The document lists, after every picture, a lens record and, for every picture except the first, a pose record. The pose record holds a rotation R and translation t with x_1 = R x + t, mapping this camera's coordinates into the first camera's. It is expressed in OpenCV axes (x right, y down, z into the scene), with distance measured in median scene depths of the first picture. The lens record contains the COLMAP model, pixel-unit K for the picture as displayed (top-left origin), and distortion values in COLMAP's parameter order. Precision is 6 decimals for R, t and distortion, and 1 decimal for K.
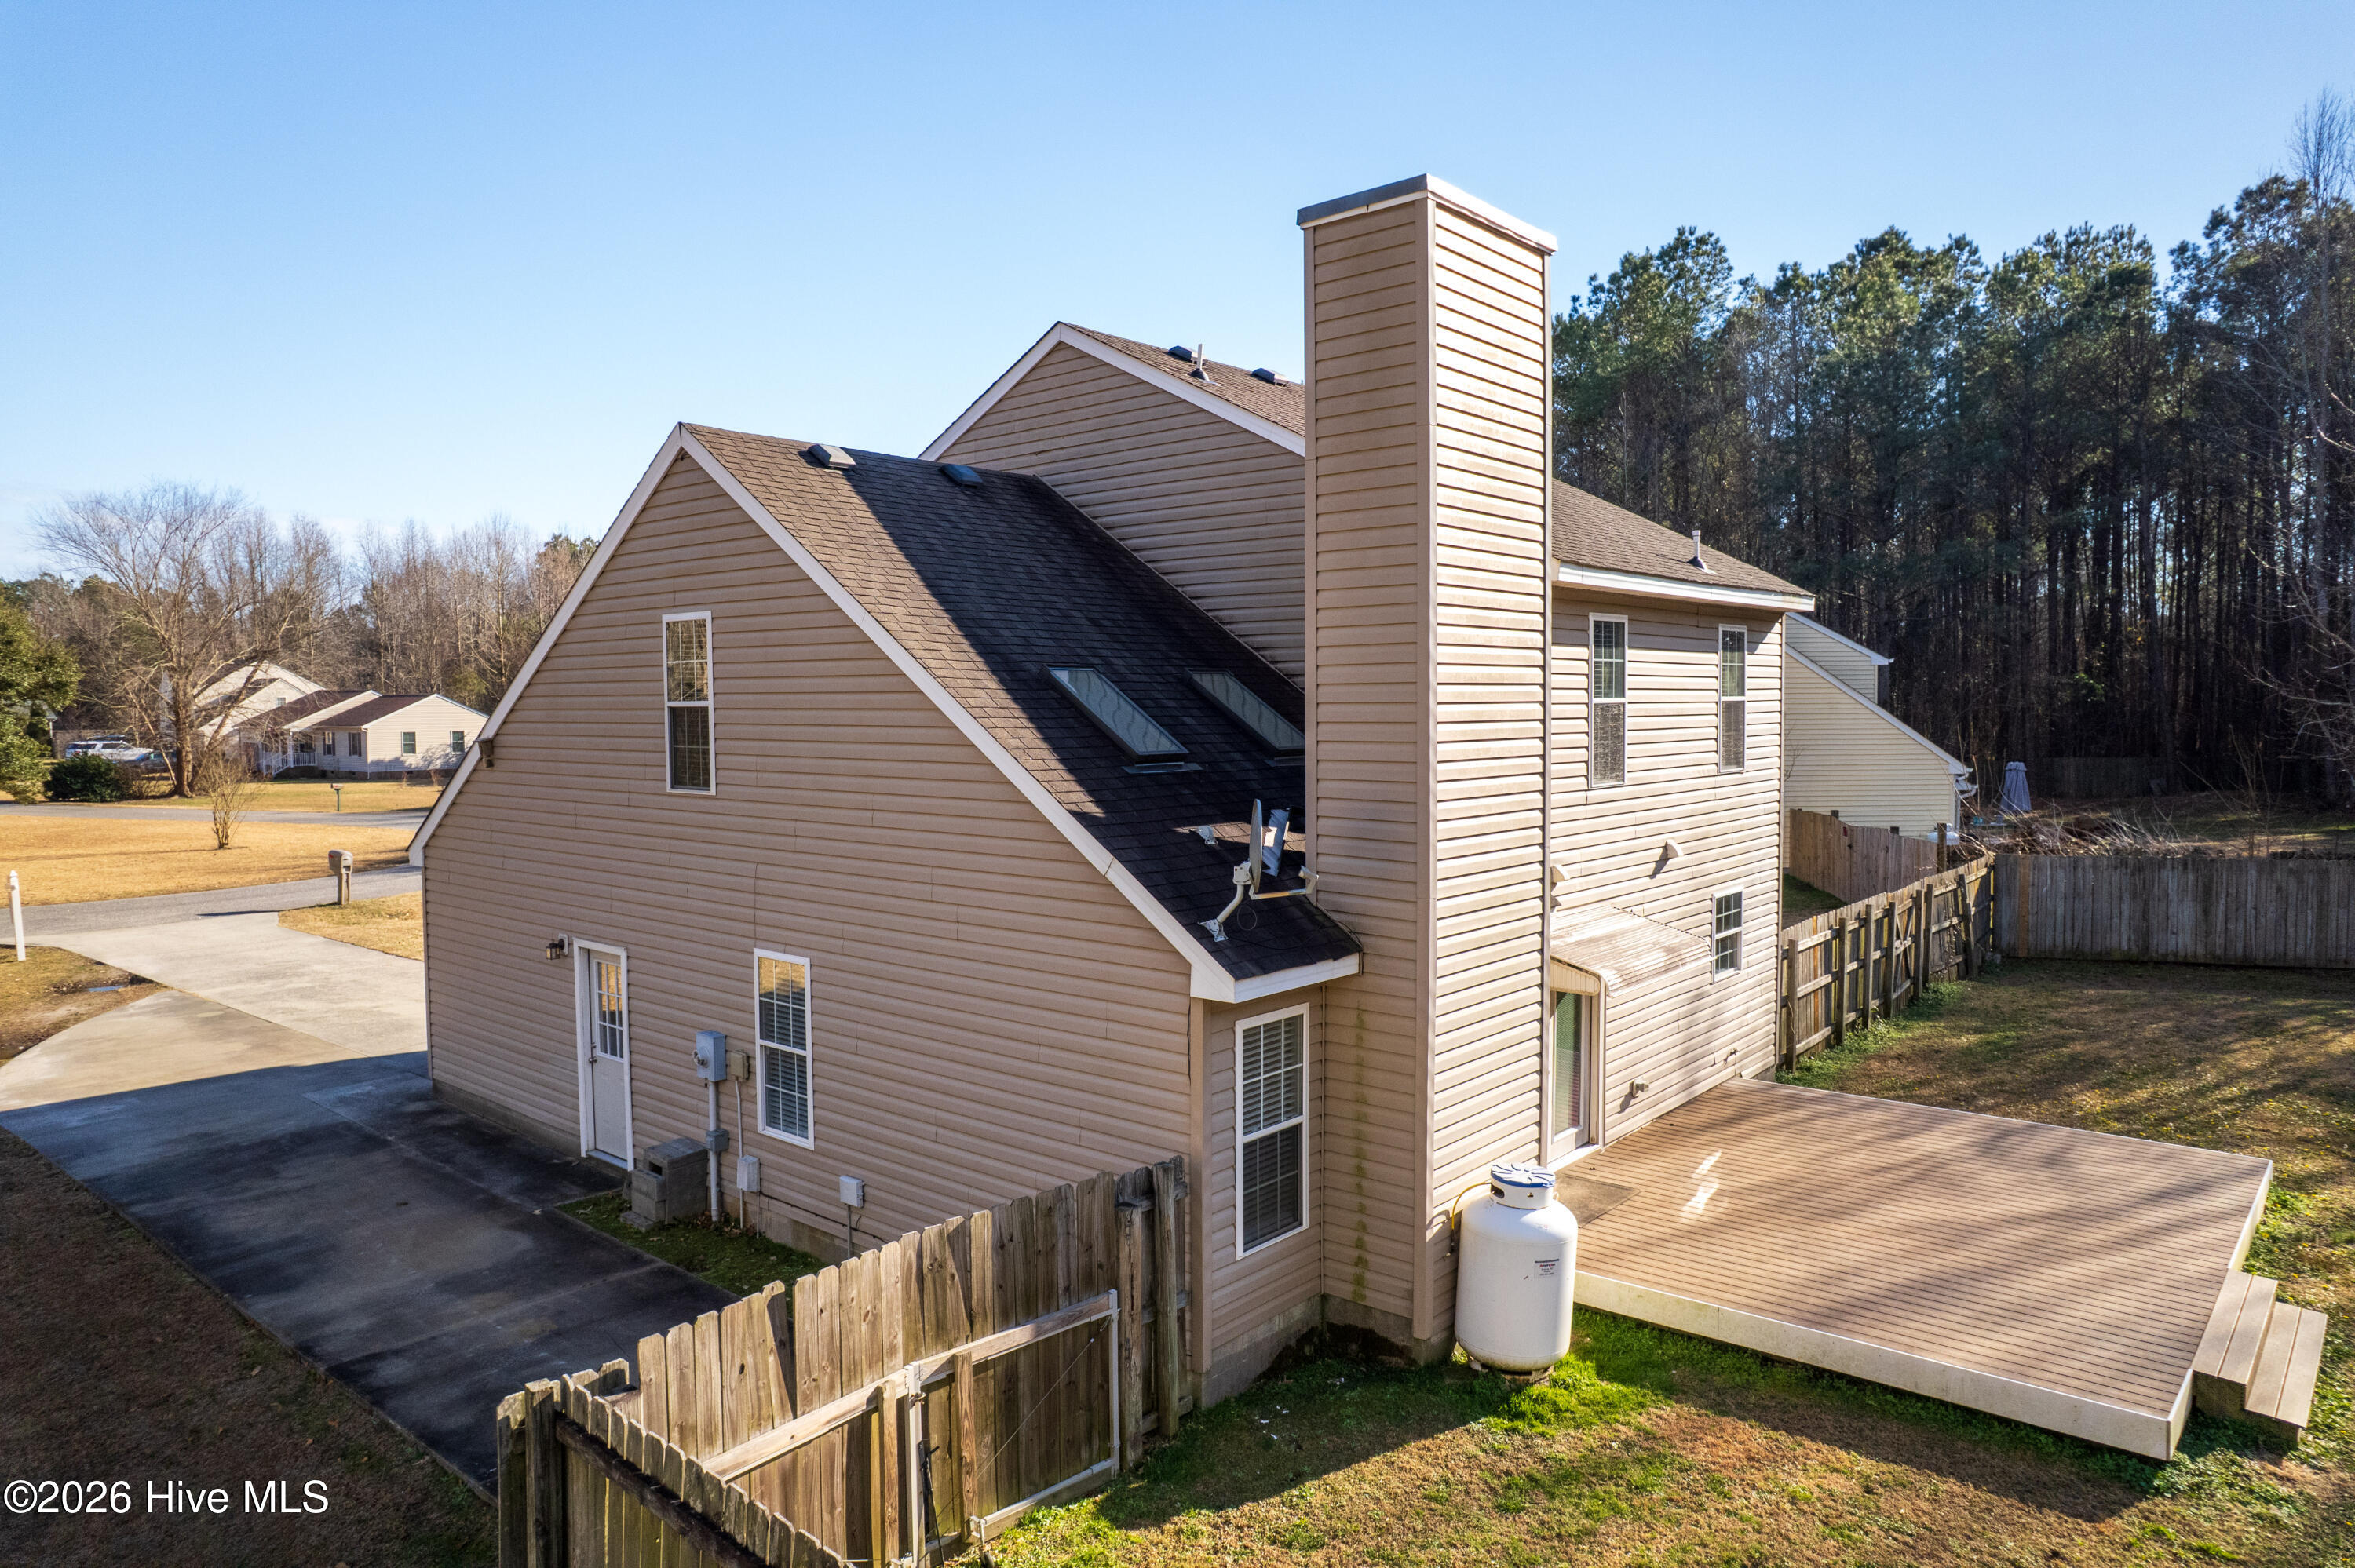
lens RADIAL K [[1503.6, 0, 1180.1], [0, 1503.6, 773.7], [0, 0, 1]] dist [-0.080241, 0.074375]
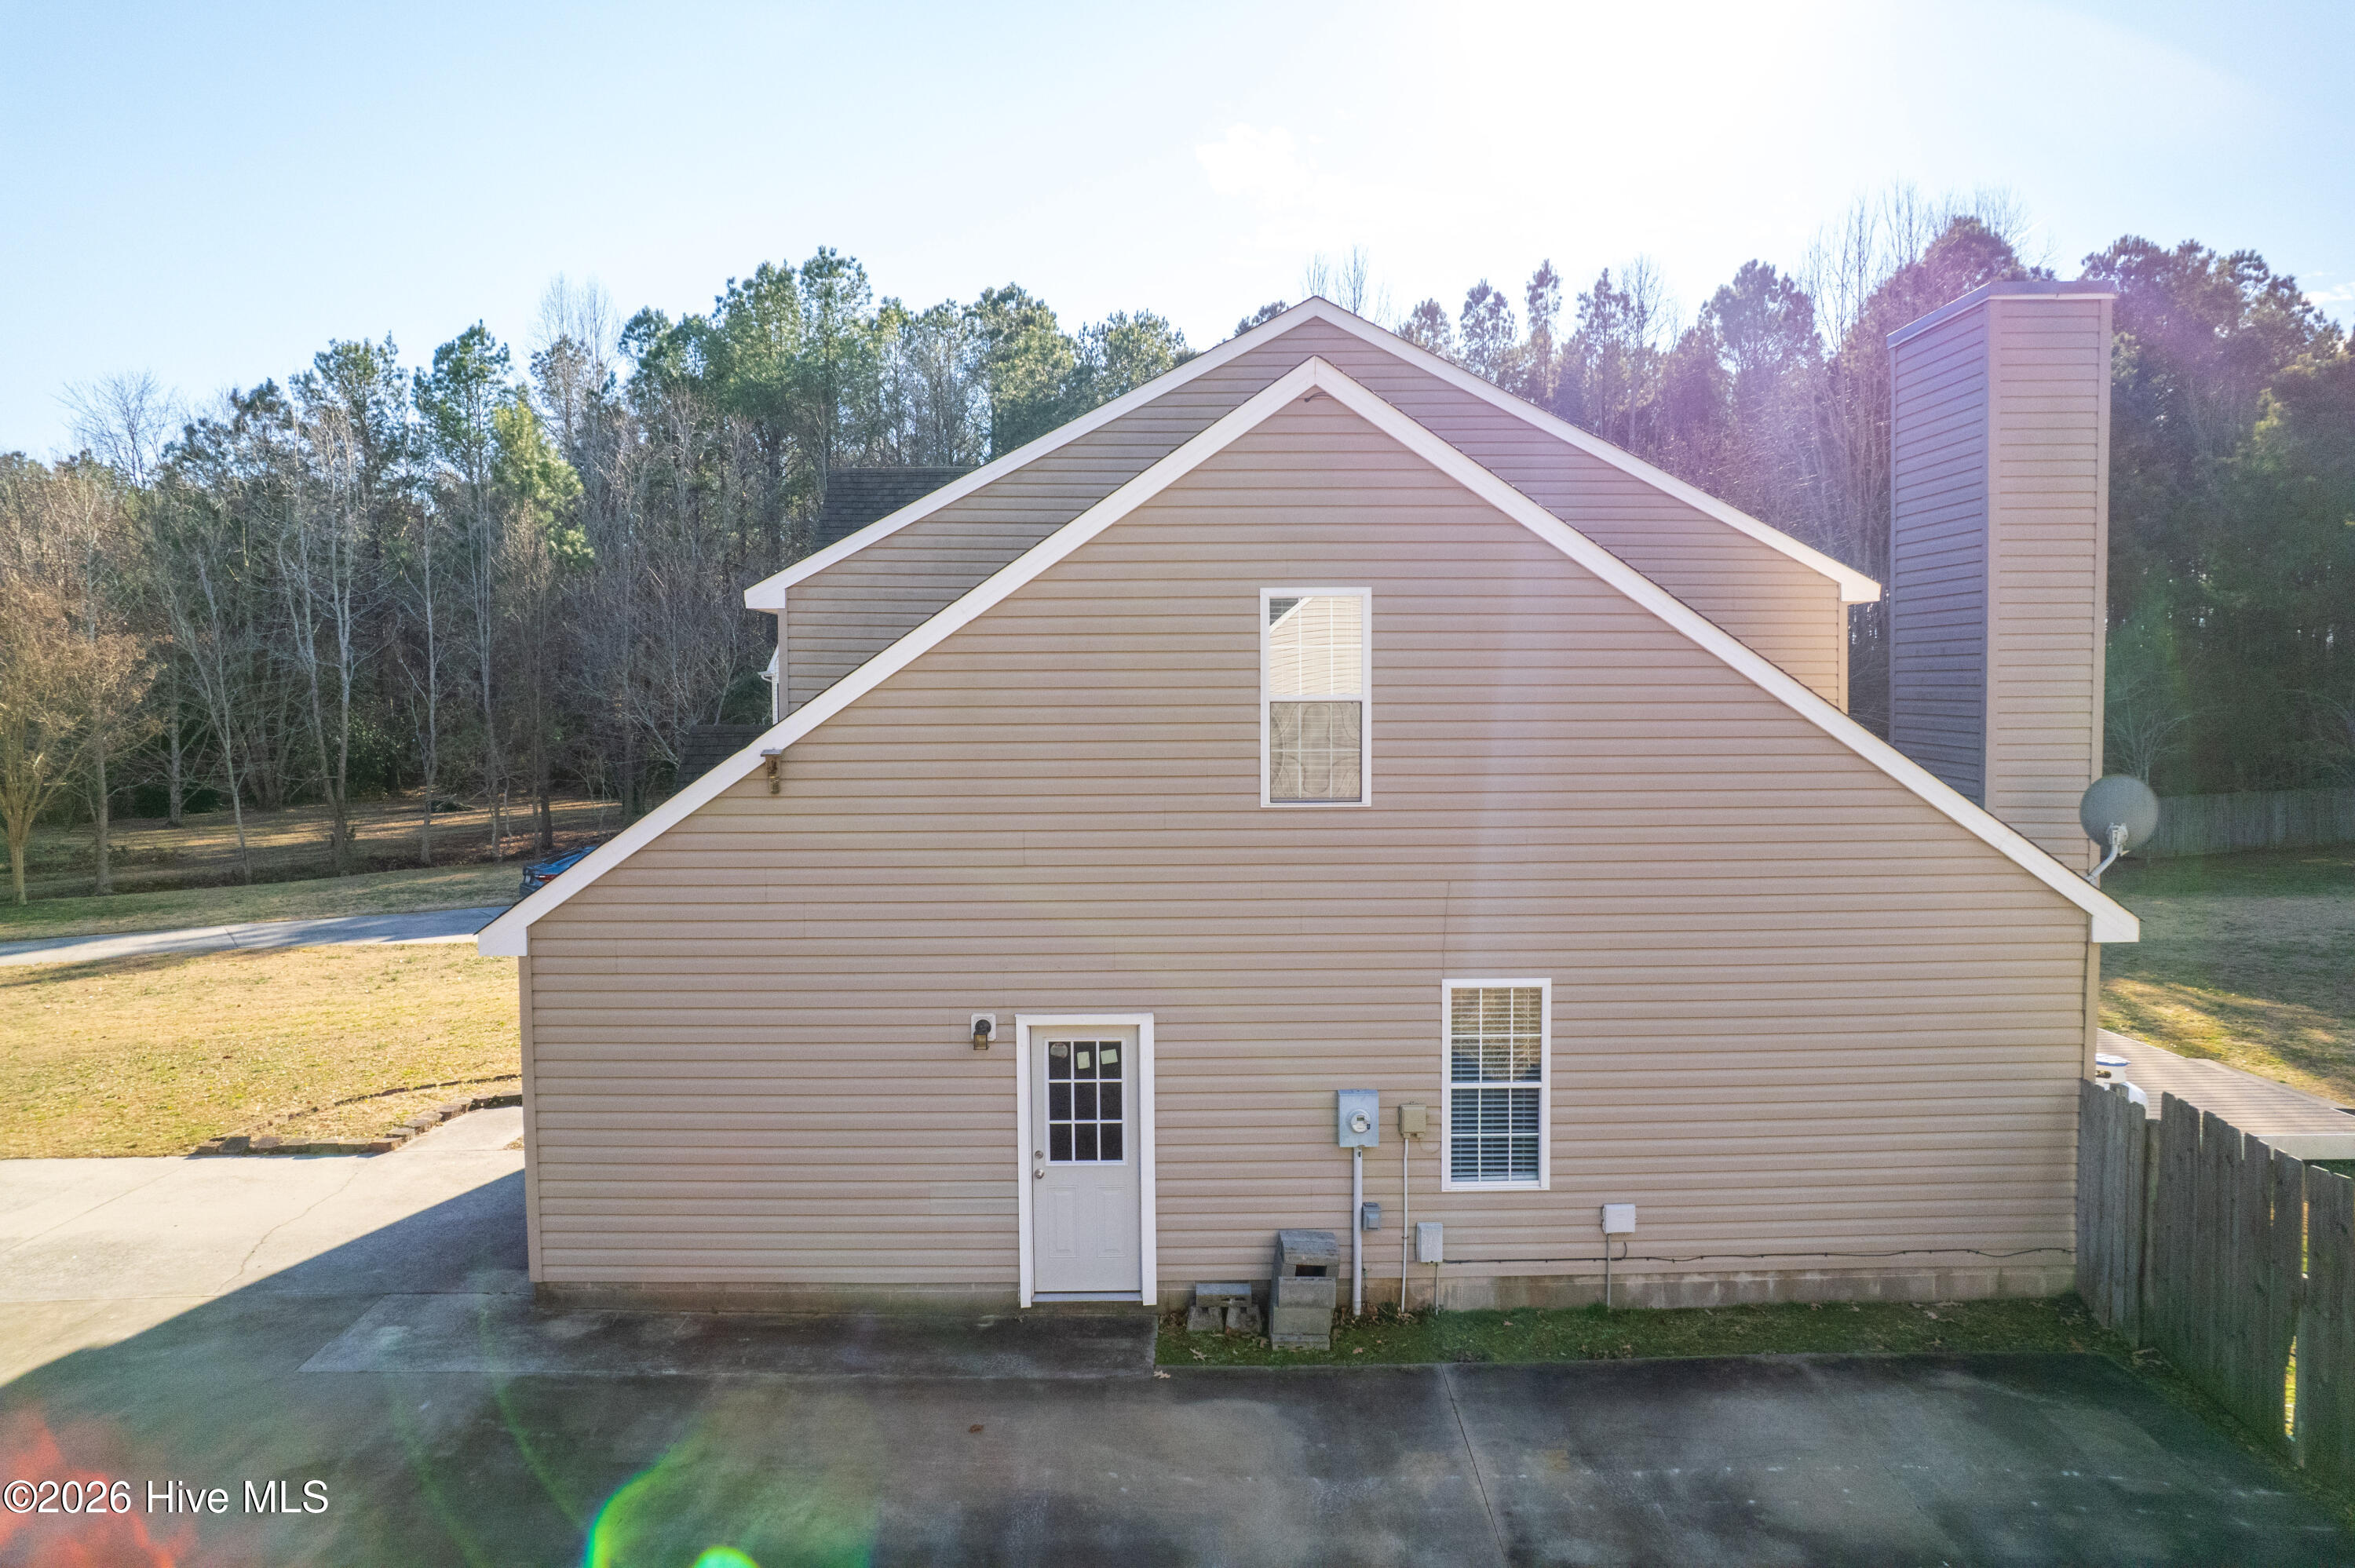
lens RADIAL K [[1503.6, 0, 1180.1], [0, 1503.6, 773.7], [0, 0, 1]] dist [-0.080241, 0.074375]
pose [[0.749575, -0.027975, 0.661328, -0.924109], [0.033606, 0.999426, 0.004187, -0.010751], [-0.661066, 0.019086, 0.750085, 0.426328]]
